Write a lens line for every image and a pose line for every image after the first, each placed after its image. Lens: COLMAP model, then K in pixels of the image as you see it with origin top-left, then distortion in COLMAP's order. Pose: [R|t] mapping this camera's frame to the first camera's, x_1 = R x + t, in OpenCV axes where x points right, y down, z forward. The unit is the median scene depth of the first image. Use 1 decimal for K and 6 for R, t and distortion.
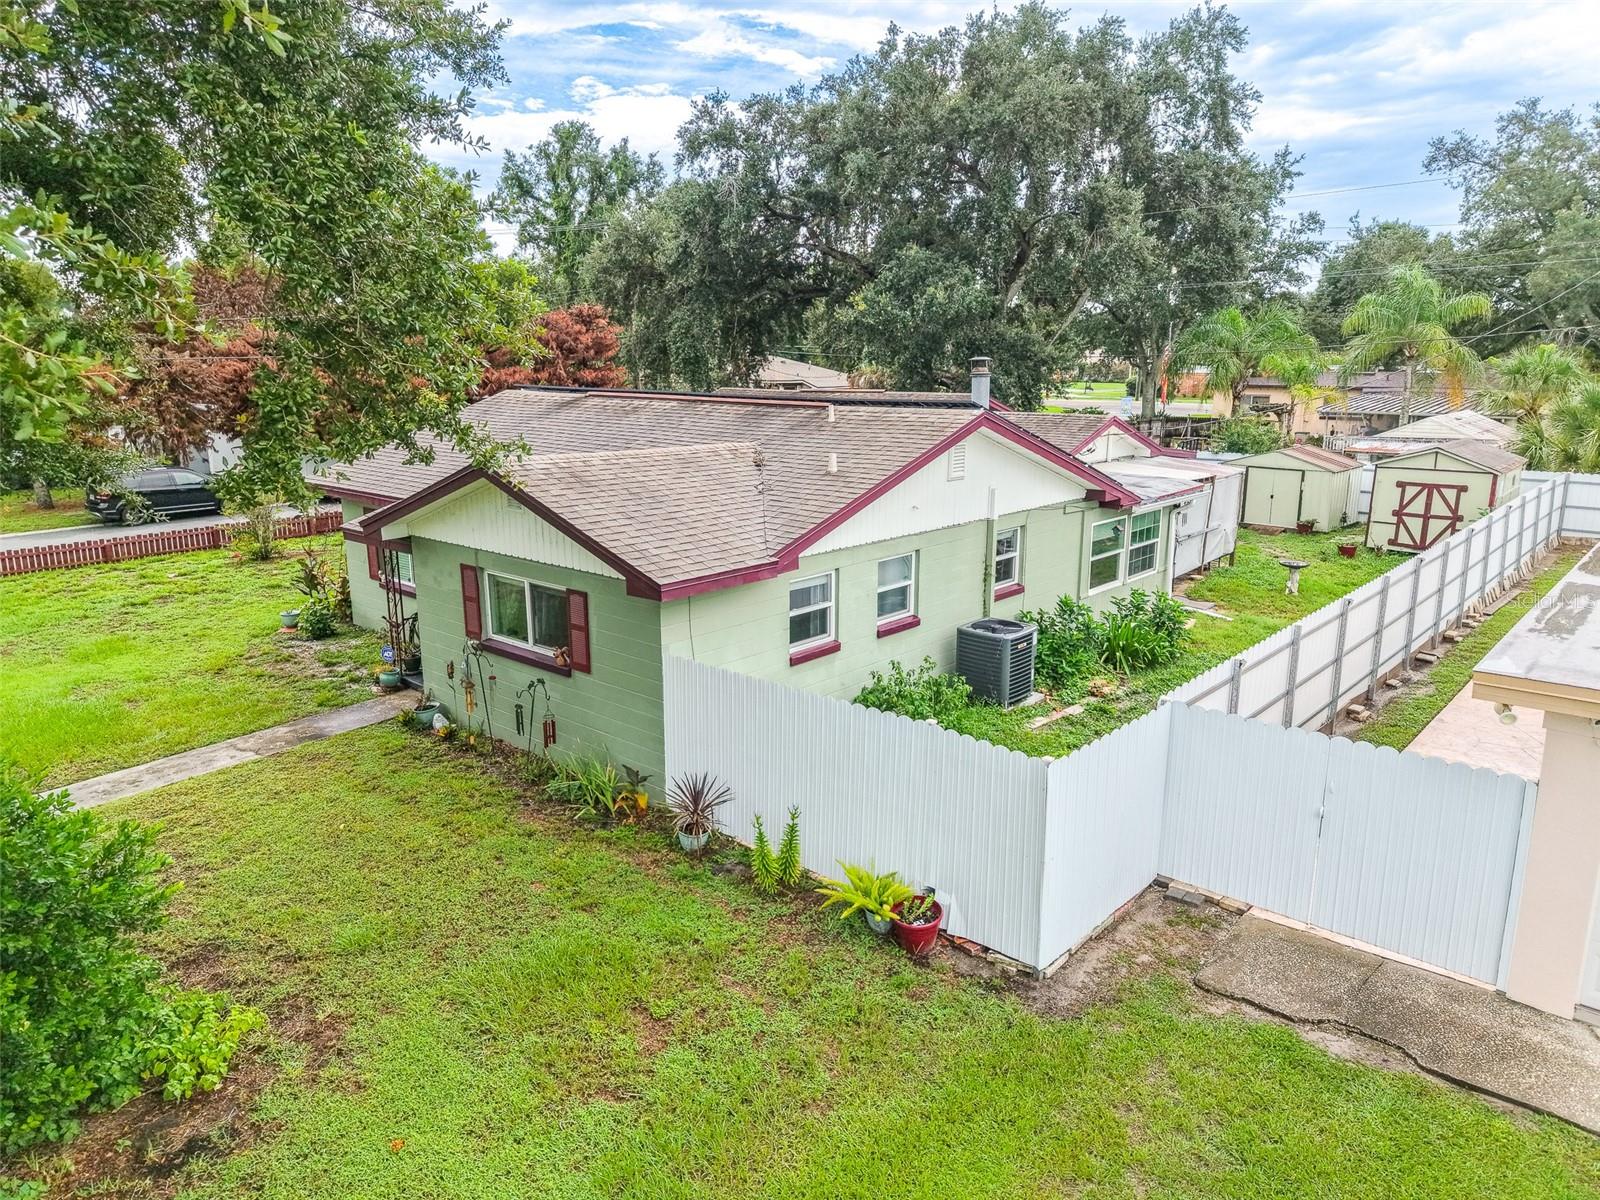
lens RADIAL K [[1069.5, 0, 801.1], [0, 1069.5, 598.6], [0, 0, 1]] dist [0.040648, -0.041343]
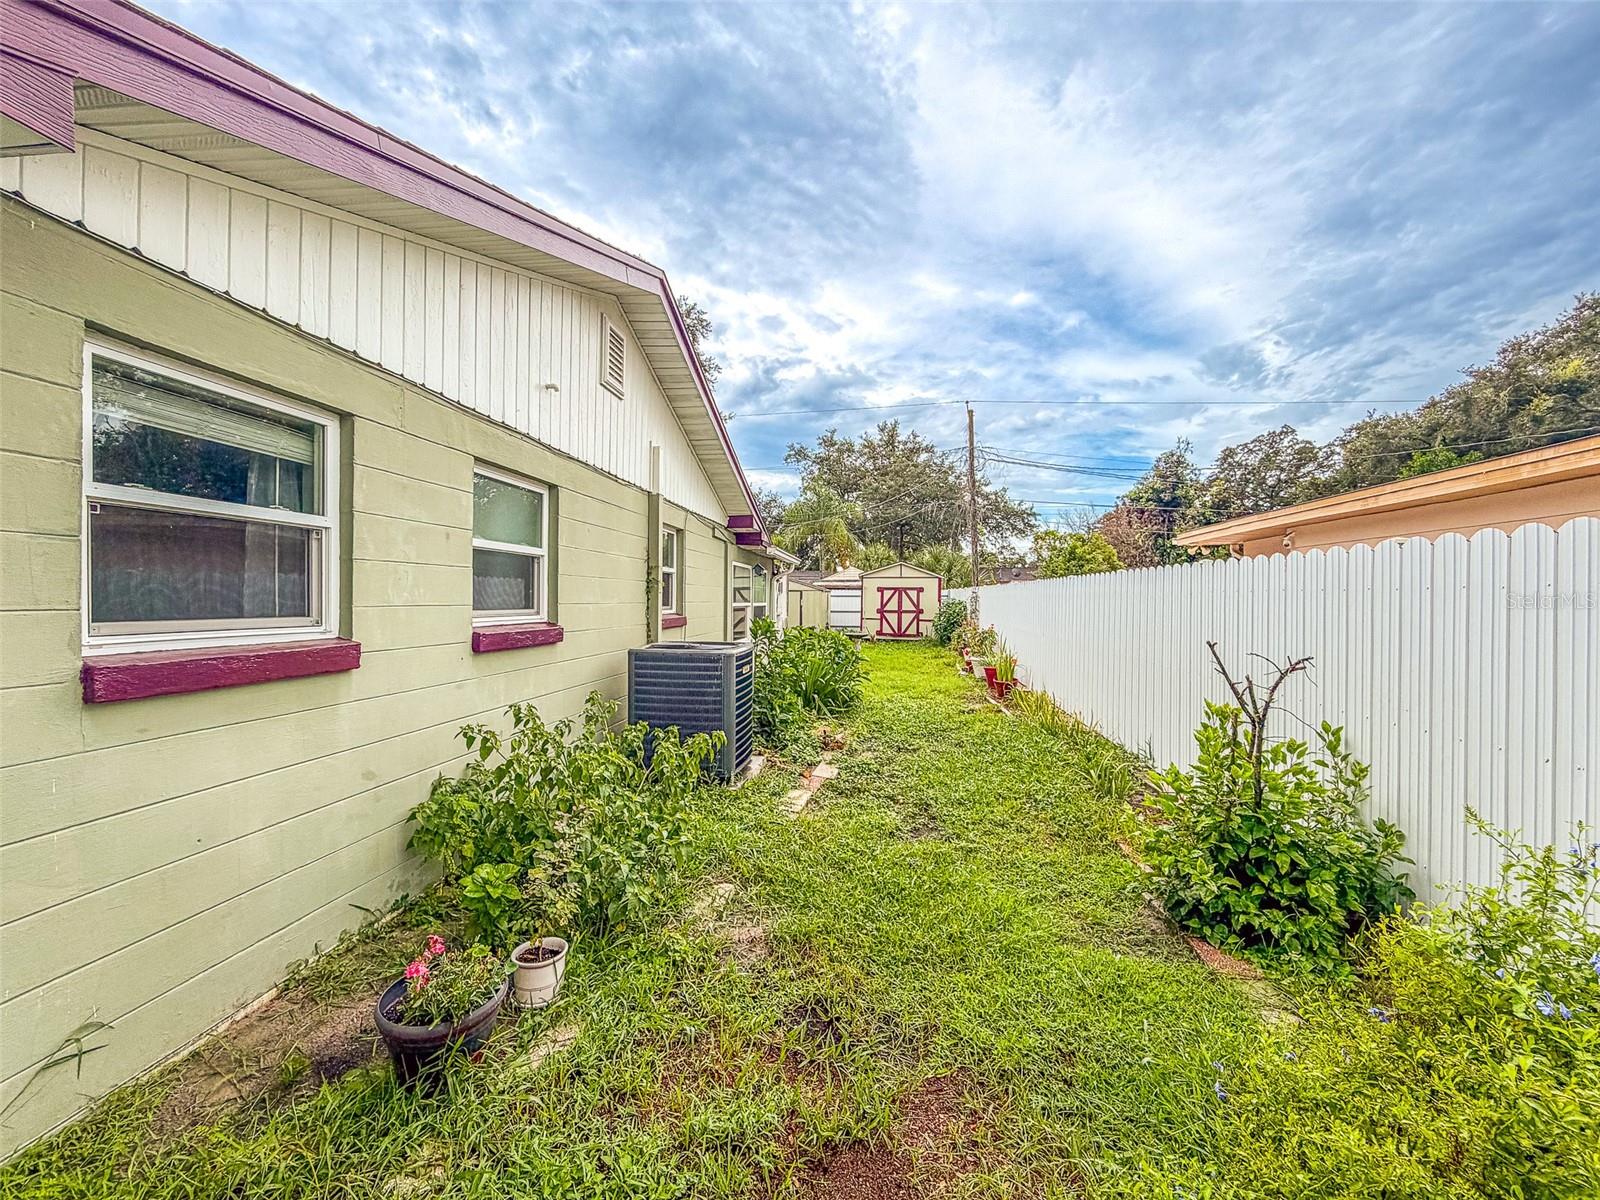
lens RADIAL K [[641.8, 0, 796.1], [0, 641.8, 602.2], [0, 0, 1]] dist [-0.001233, 0.000455]
pose [[0.830552, 0.005653, 0.556913, 0.021154], [0.115055, 0.976637, -0.181502, 0.044616], [-0.544928, 0.214822, 0.810497, 0.419598]]
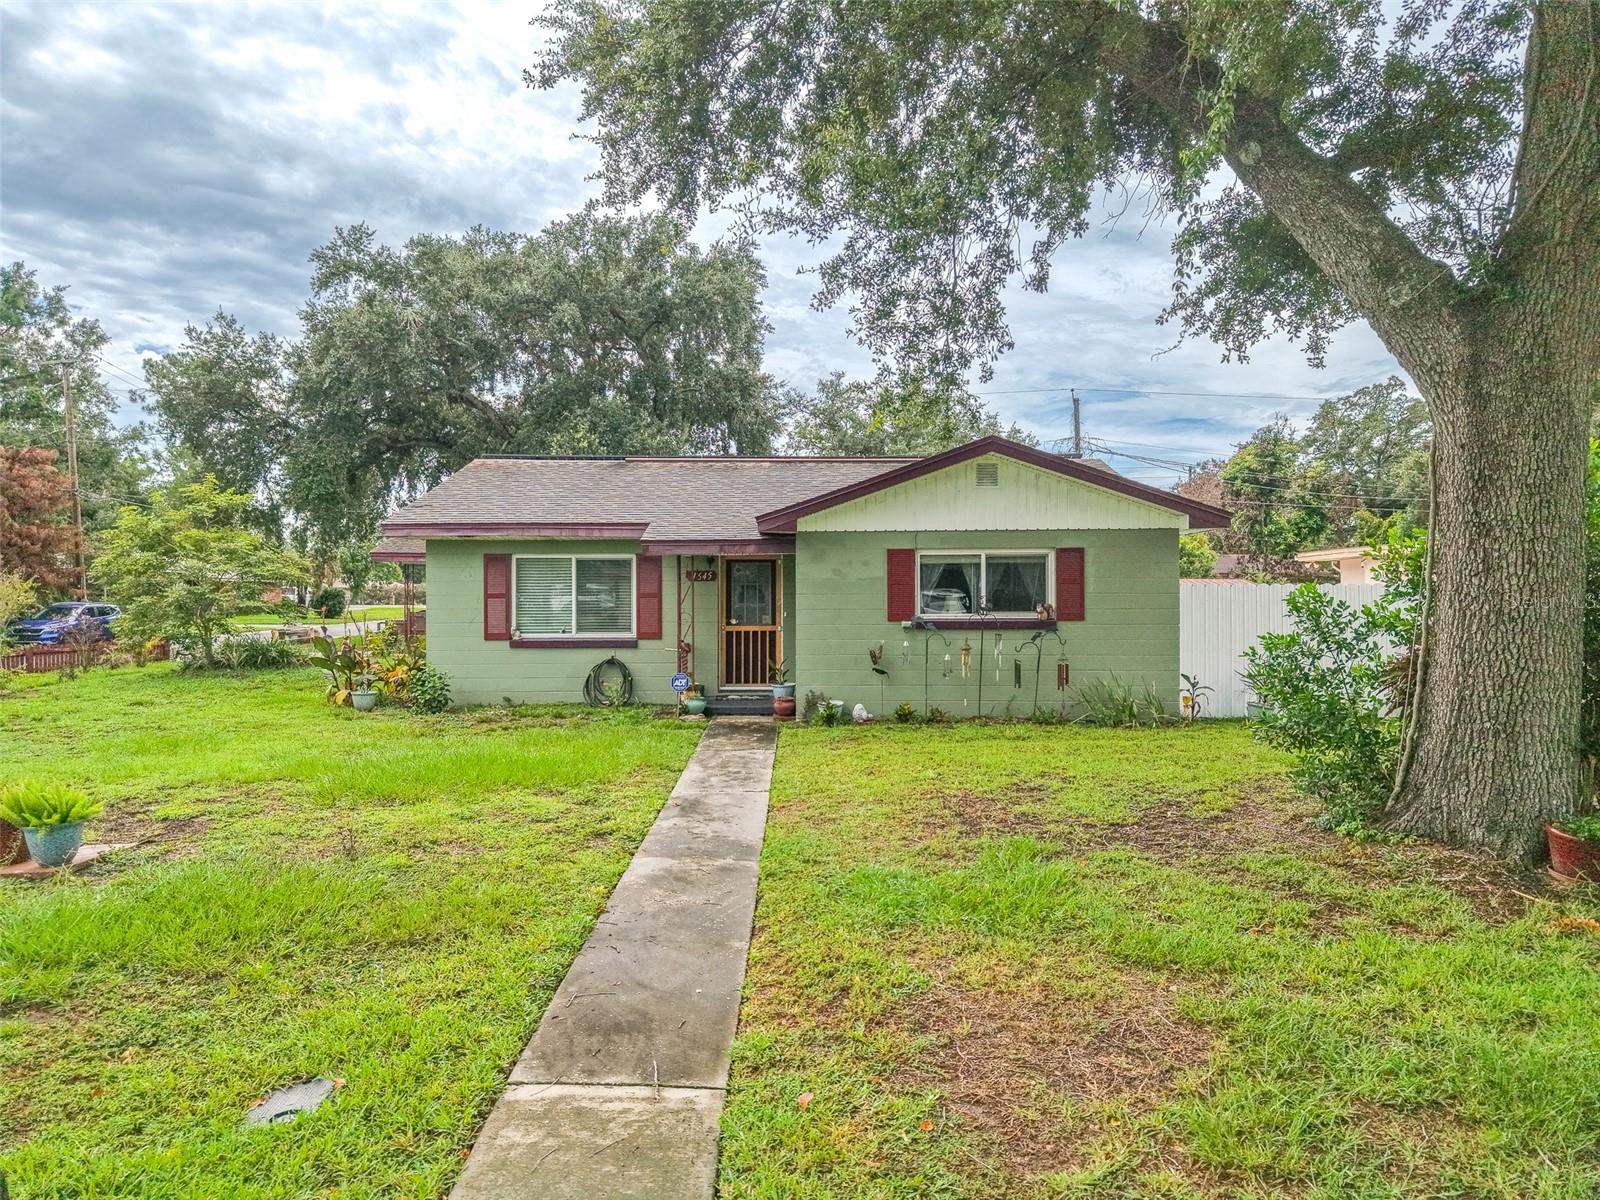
lens RADIAL K [[1069.5, 0, 801.1], [0, 1069.5, 598.6], [0, 0, 1]] dist [0.040648, -0.041343]
pose [[0.746224, -0.002342, 0.665691, -0.592381], [0.150368, 0.974742, -0.165130, 0.095336], [-0.648490, 0.223322, 0.727728, 0.178415]]
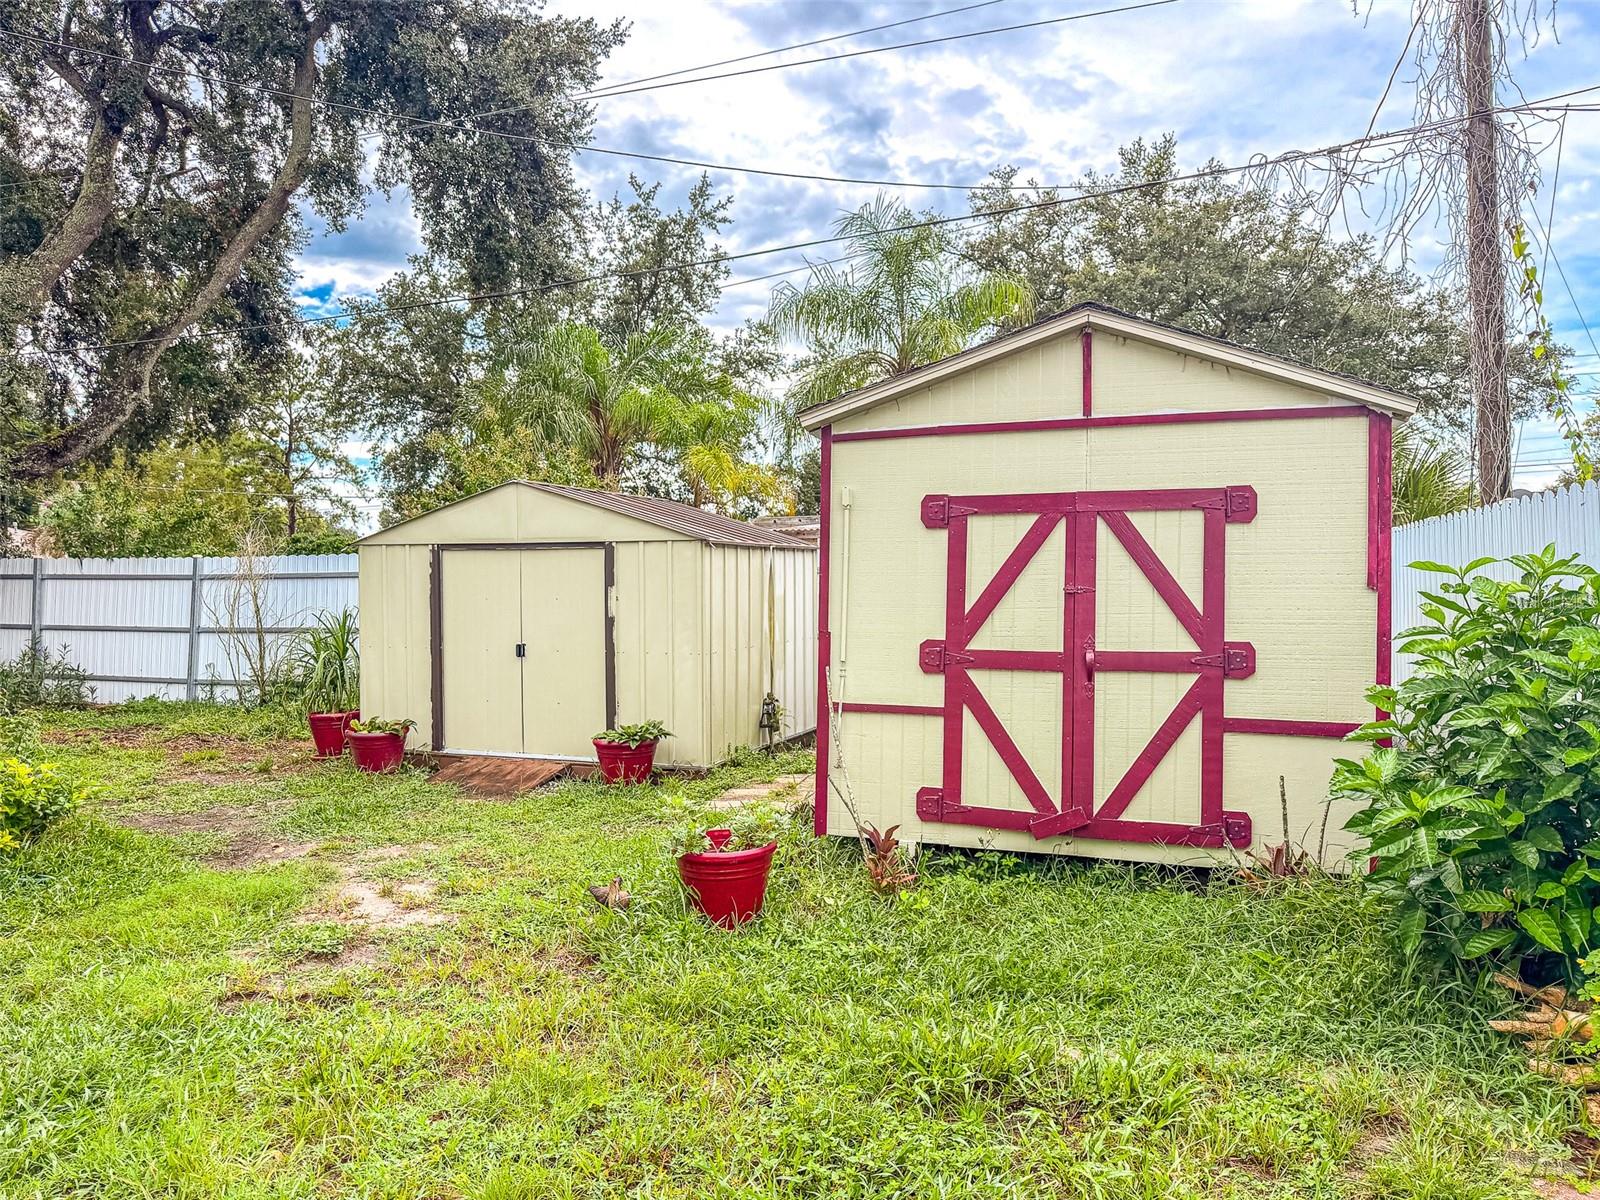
lens RADIAL K [[1134.1, 0, 797.2], [0, 1134.1, 604.4], [0, 0, 1]] dist [-0.005339, -0.001215]
pose [[0.916228, -0.006992, 0.400596, 0.459145], [0.091451, 0.977103, -0.192109, -0.052839], [-0.390080, 0.212651, 0.895889, 0.848440]]
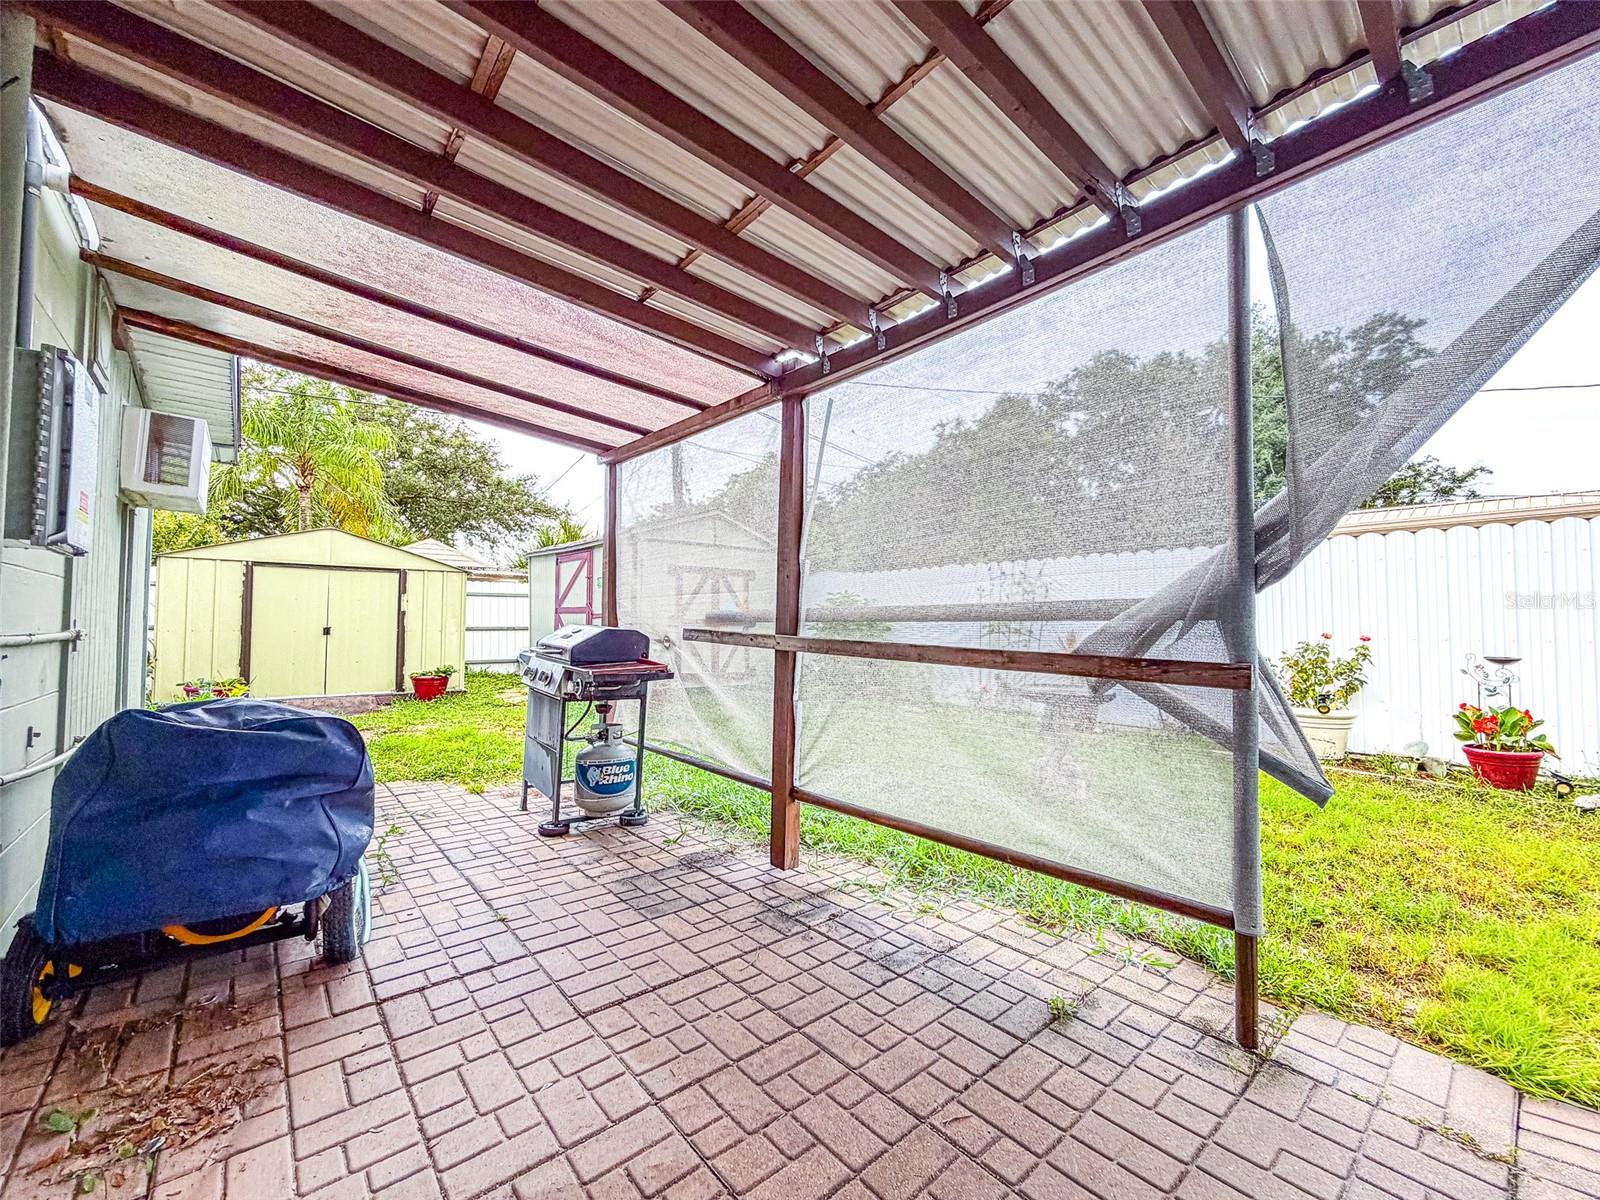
lens RADIAL K [[641.8, 0, 796.1], [0, 641.8, 602.2], [0, 0, 1]] dist [-0.001233, 0.000455]
pose [[0.131973, 0.037426, 0.990547, 0.239005], [0.220428, 0.973158, -0.066137, -0.054685], [-0.966434, 0.227072, 0.120181, 0.925715]]
